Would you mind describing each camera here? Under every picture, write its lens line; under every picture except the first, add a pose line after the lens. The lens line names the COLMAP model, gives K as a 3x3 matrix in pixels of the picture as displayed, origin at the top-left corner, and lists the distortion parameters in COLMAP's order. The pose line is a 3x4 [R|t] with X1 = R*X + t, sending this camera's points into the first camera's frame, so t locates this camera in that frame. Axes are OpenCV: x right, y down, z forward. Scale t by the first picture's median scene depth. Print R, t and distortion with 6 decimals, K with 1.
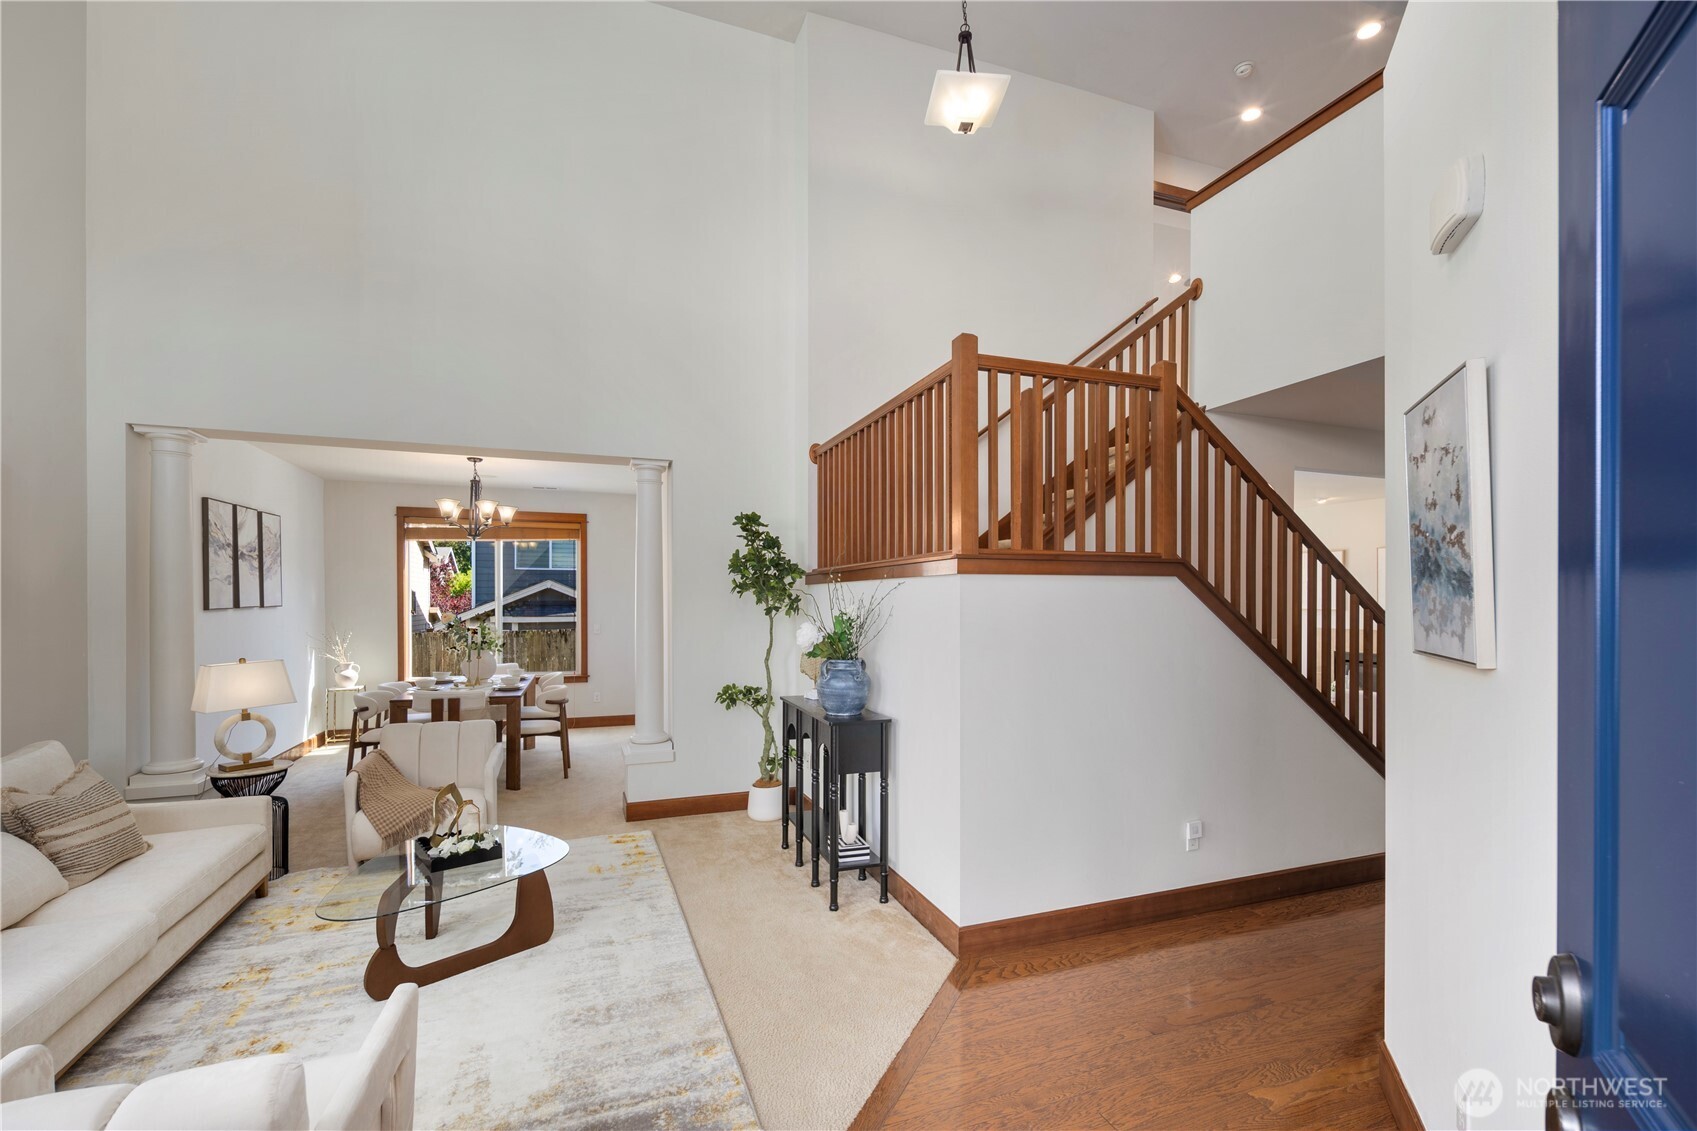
lens RADIAL K [[734.4, 0, 849.6], [0, 734.4, 603.8], [0, 0, 1]] dist [-0.000766, -0.000213]
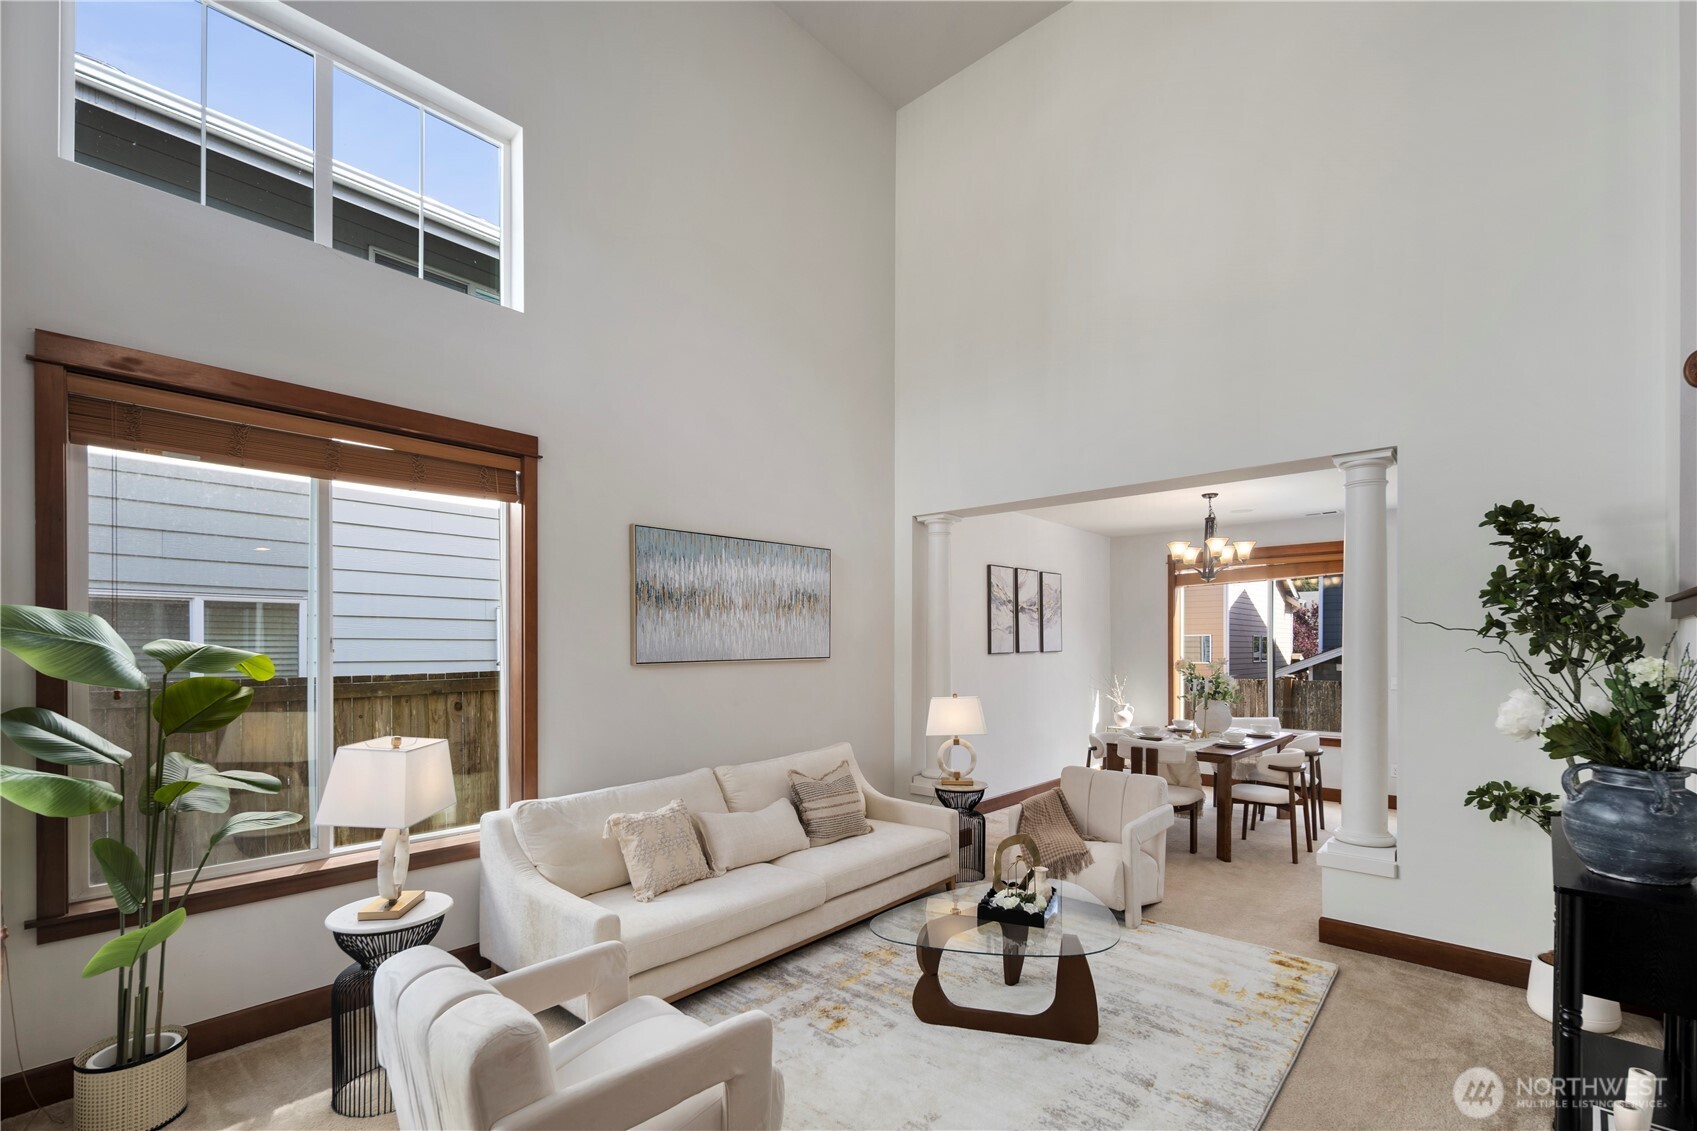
lens RADIAL K [[732.9, 0, 848.2], [0, 732.9, 647.0], [0, 0, 1]] dist [0.000714, -0.000015]
pose [[0.462405, 0.001806, -0.886667, 0.143146], [-0.004979, 0.999987, -0.000560, -0.001912], [0.886655, 0.004673, 0.462408, 0.229969]]
